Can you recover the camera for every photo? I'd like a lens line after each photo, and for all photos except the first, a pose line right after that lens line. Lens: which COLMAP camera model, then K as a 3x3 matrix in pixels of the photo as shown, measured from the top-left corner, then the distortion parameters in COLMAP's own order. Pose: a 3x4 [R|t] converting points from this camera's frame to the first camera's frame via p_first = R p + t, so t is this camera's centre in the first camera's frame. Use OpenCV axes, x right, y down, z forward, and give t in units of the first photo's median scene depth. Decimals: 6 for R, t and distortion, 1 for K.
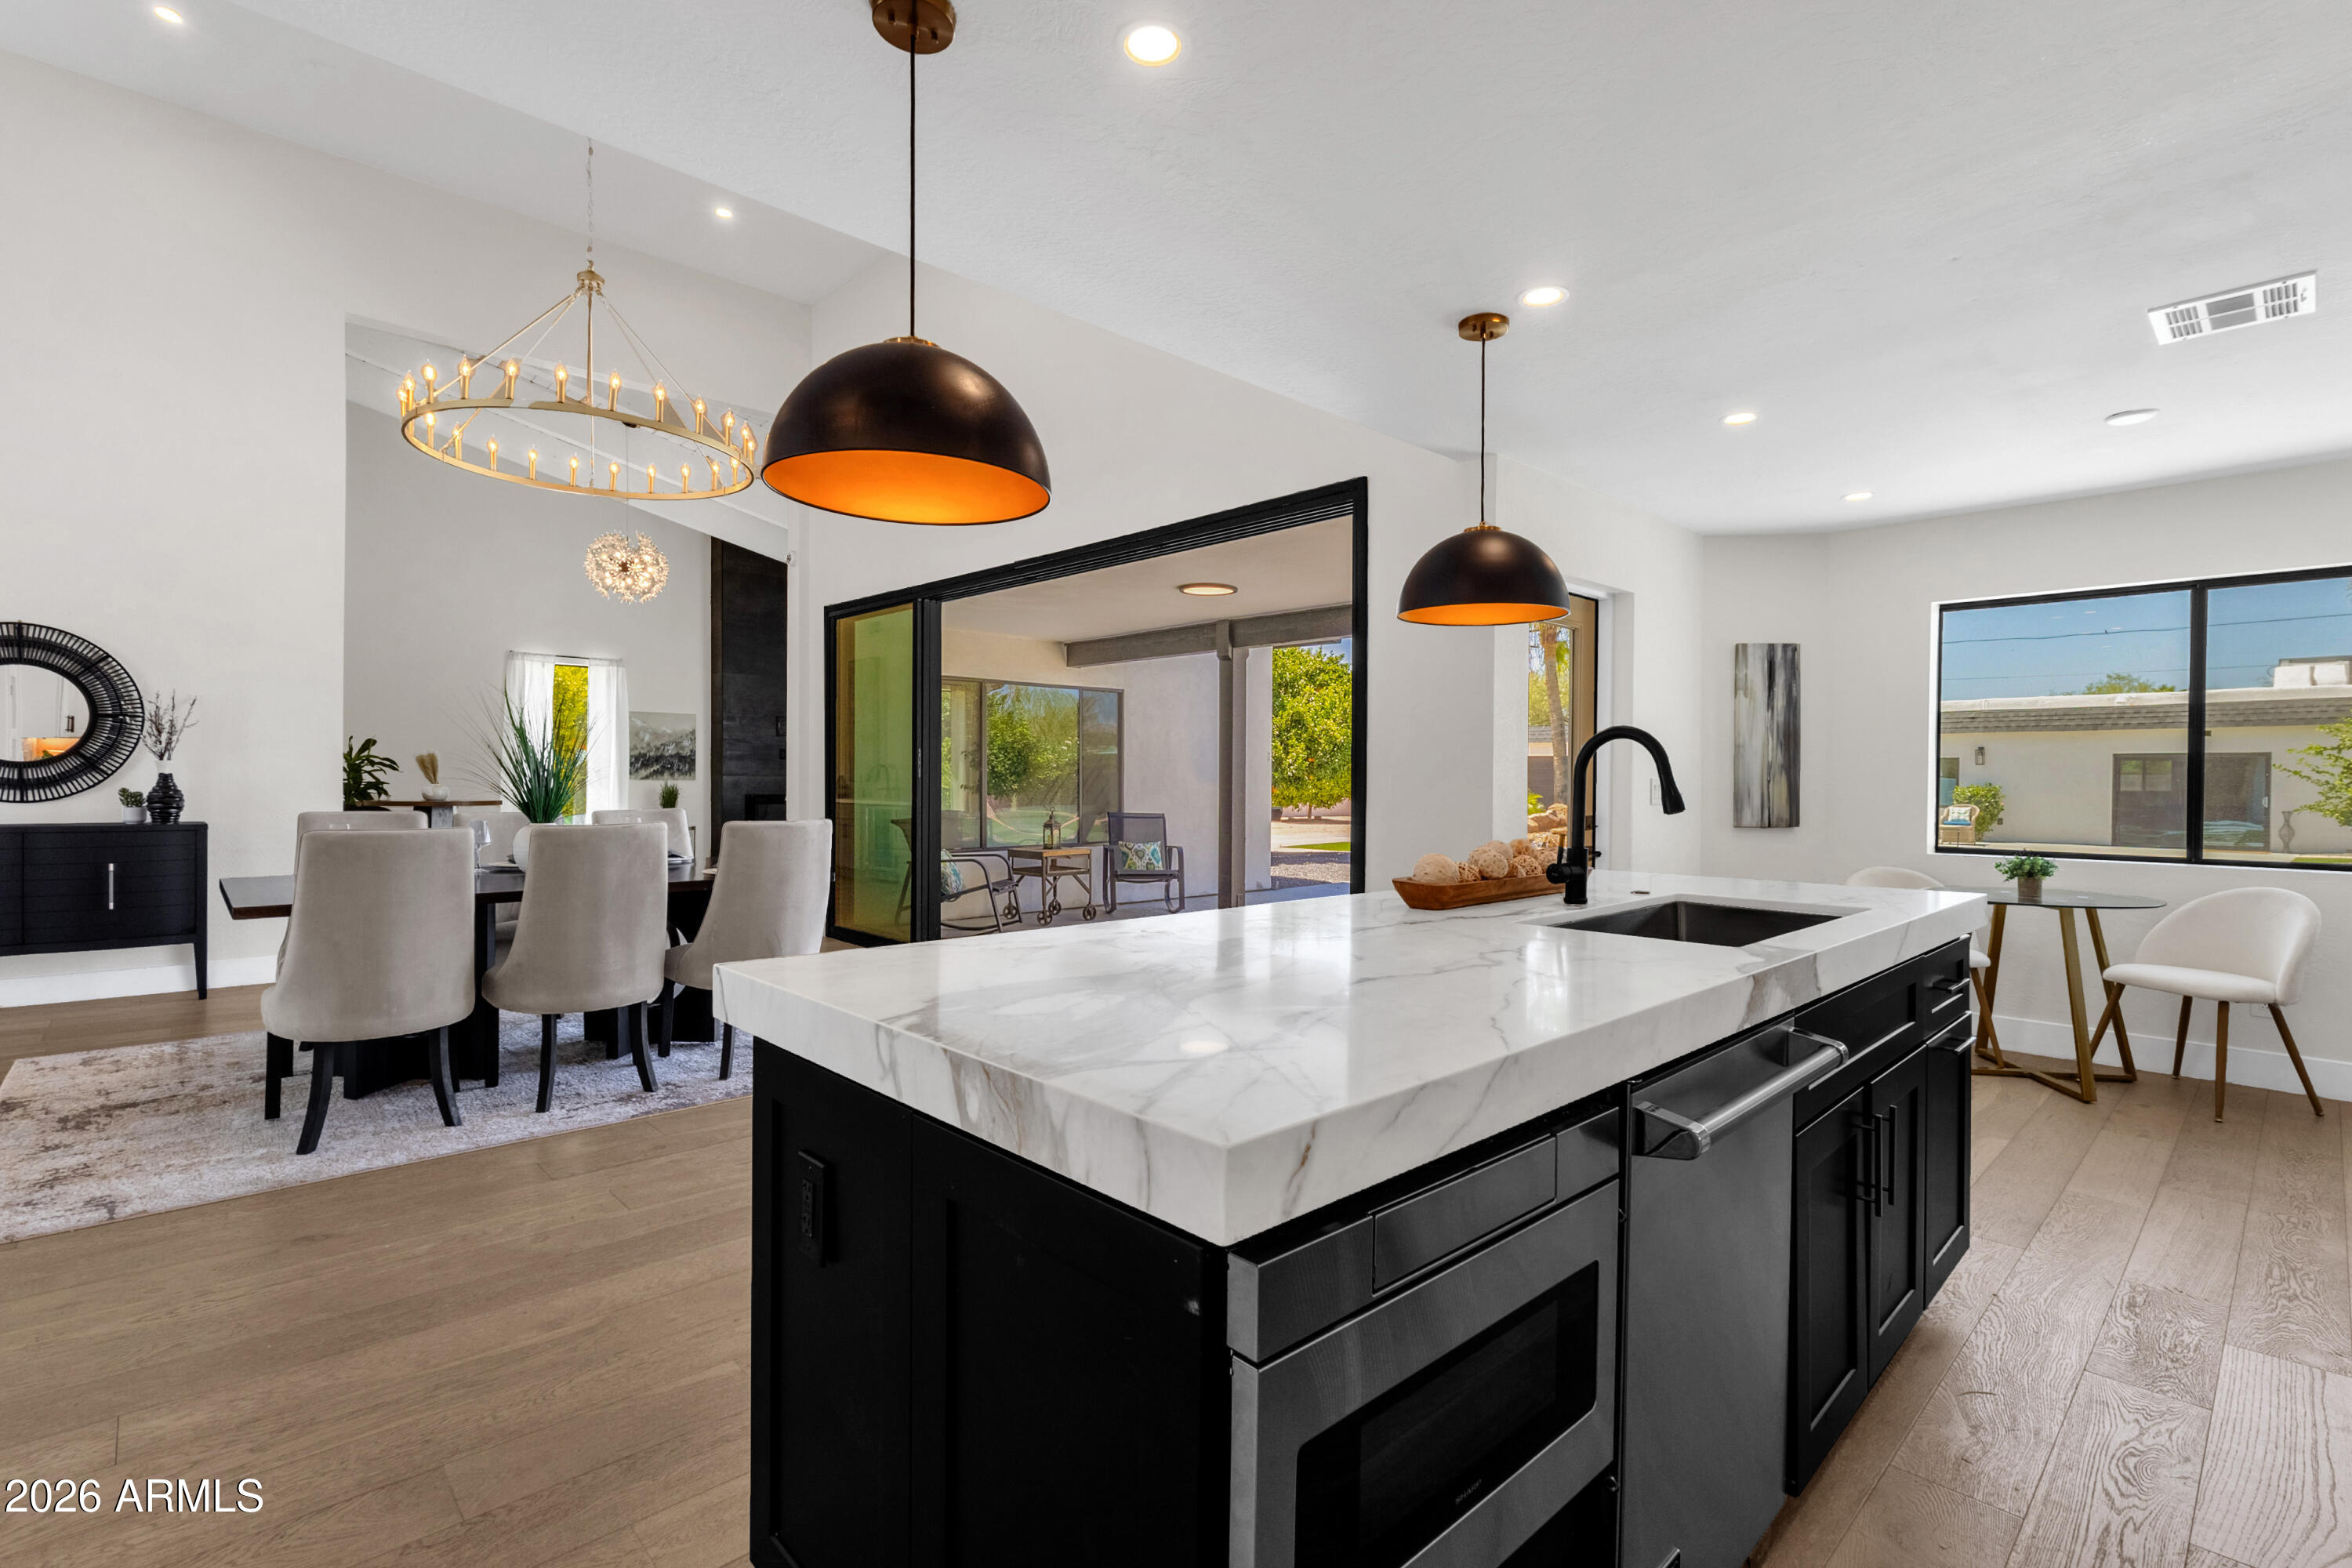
lens RADIAL K [[1073.2, 0, 1164.8], [0, 1073.2, 791.5], [0, 0, 1]] dist [0.007129, 0.000242]
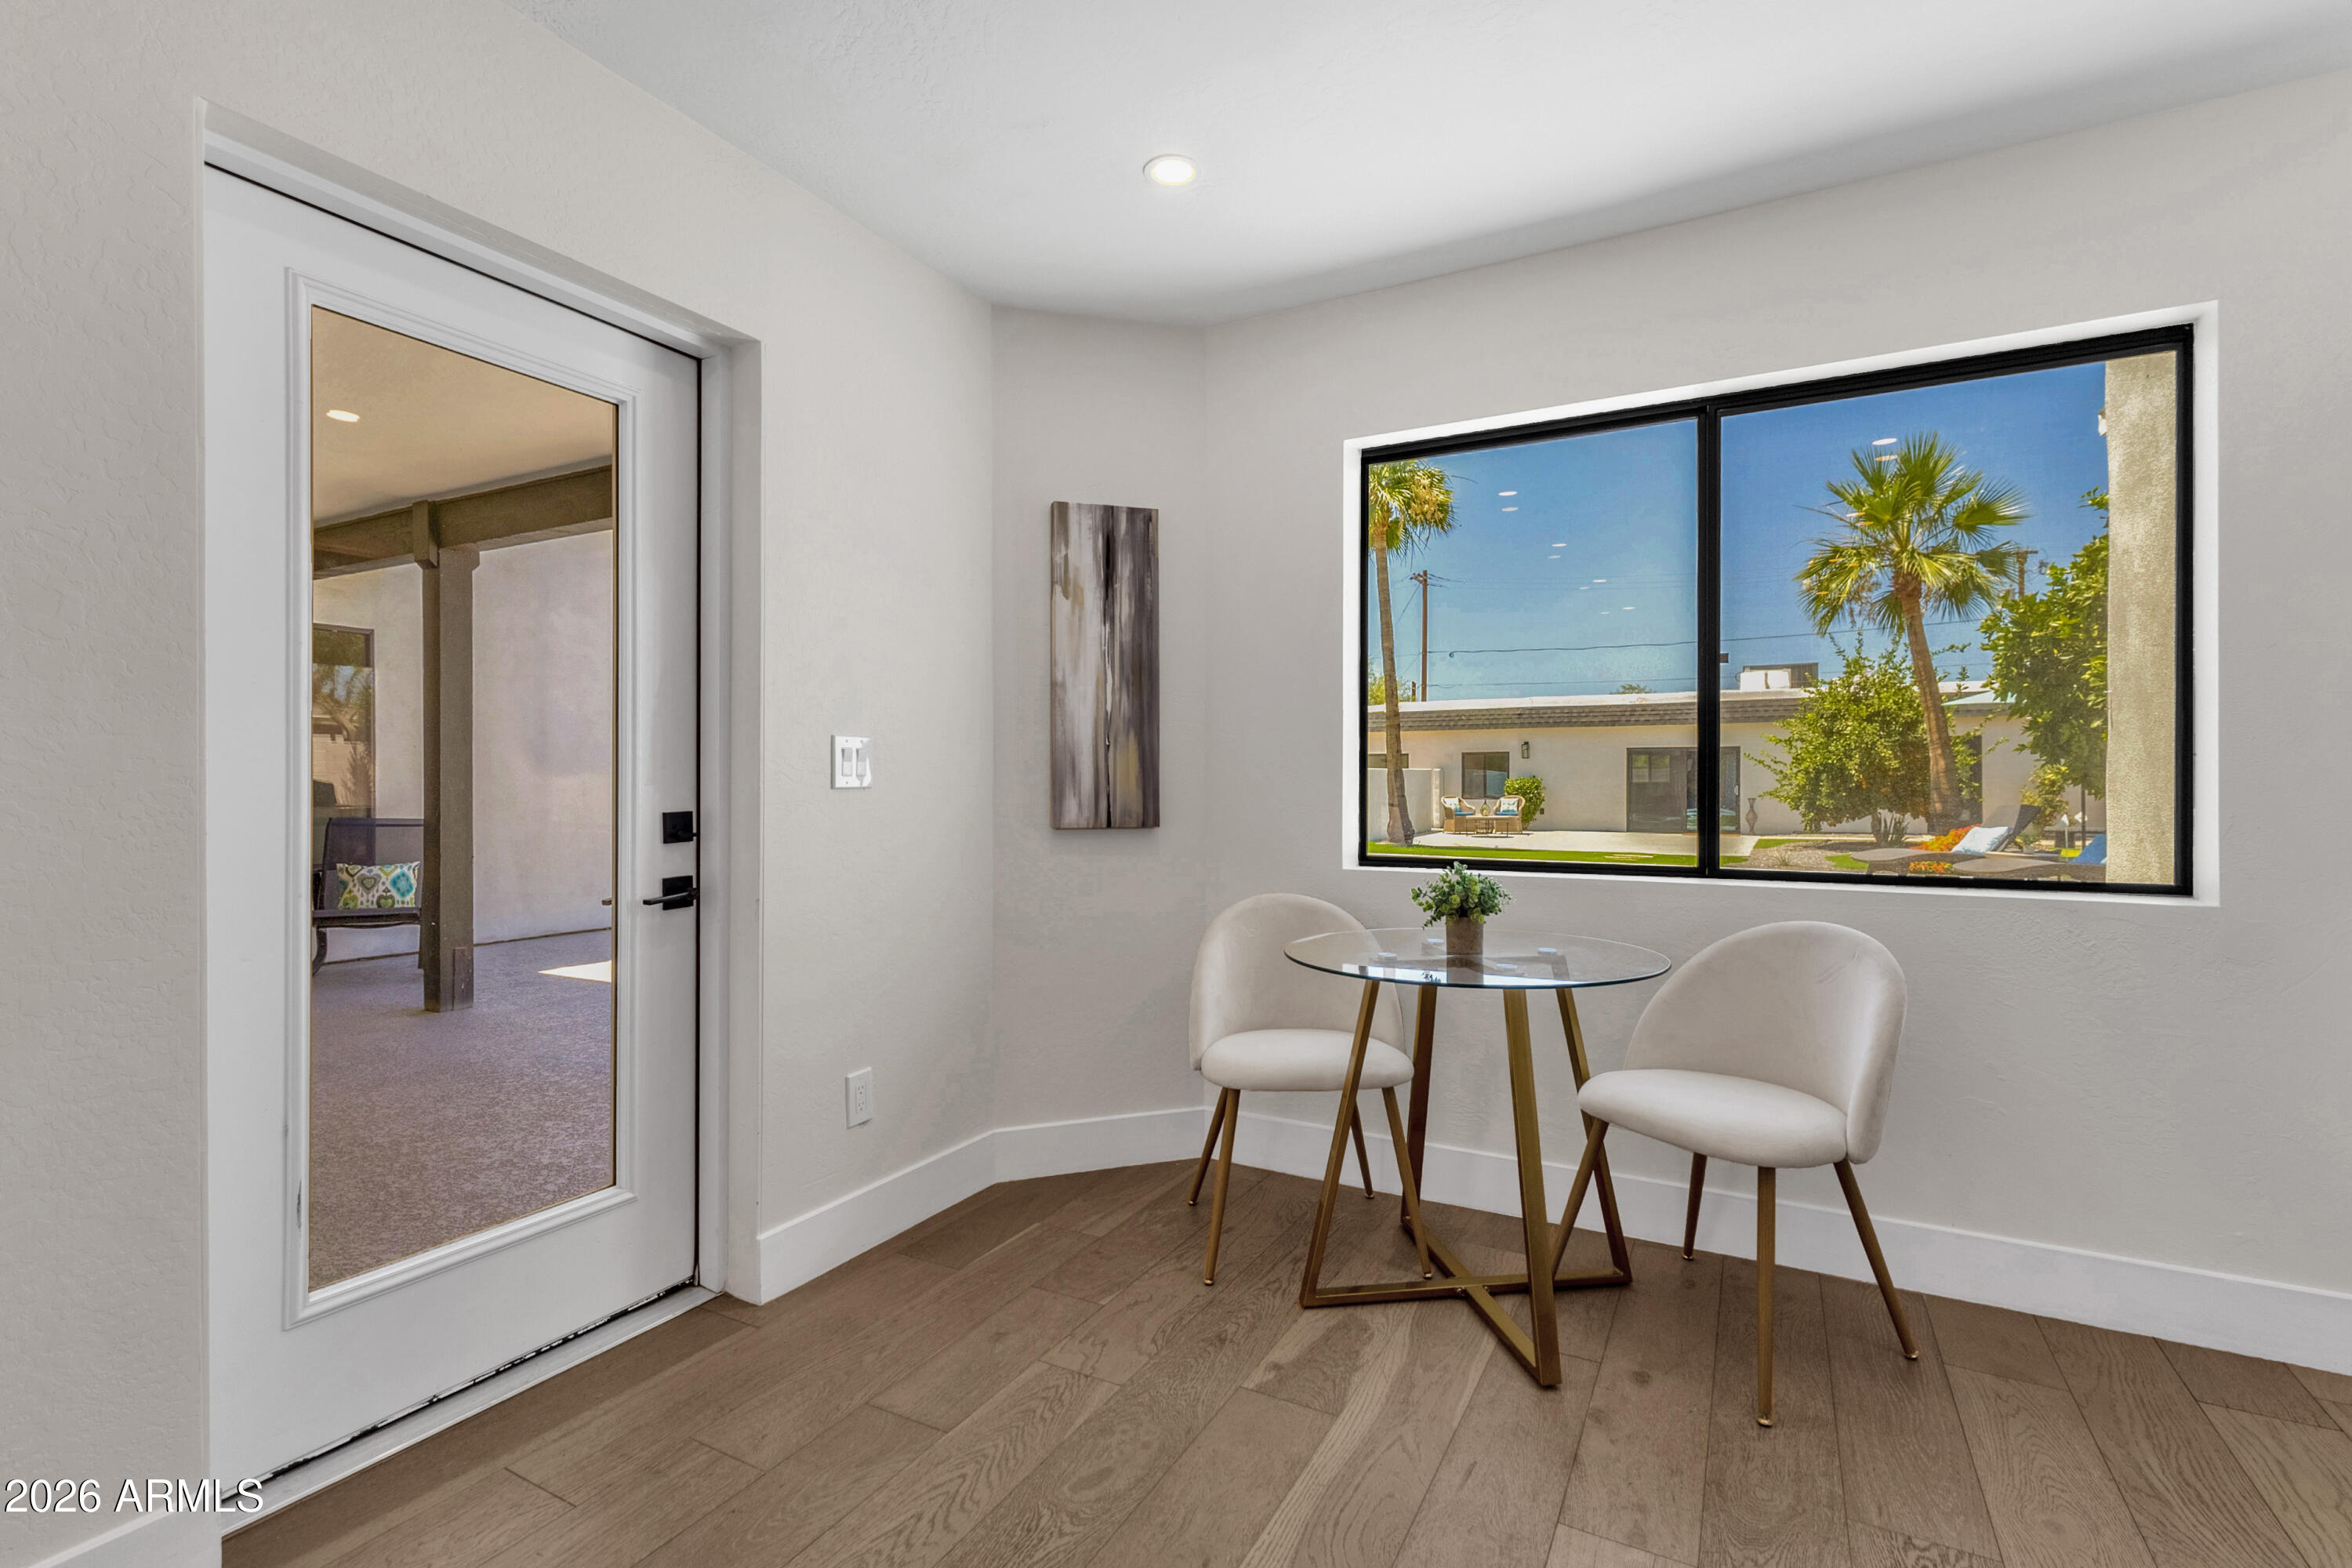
lens RADIAL K [[1080.0, 0, 1159.8], [0, 1080.0, 784.0], [0, 0, 1]] dist [0.004259, 0.000598]
pose [[0.952327, -0.007420, 0.304990, 0.413591], [0.009452, 0.999942, -0.005188, 0.013252], [-0.304934, 0.007823, 0.952341, 0.447941]]
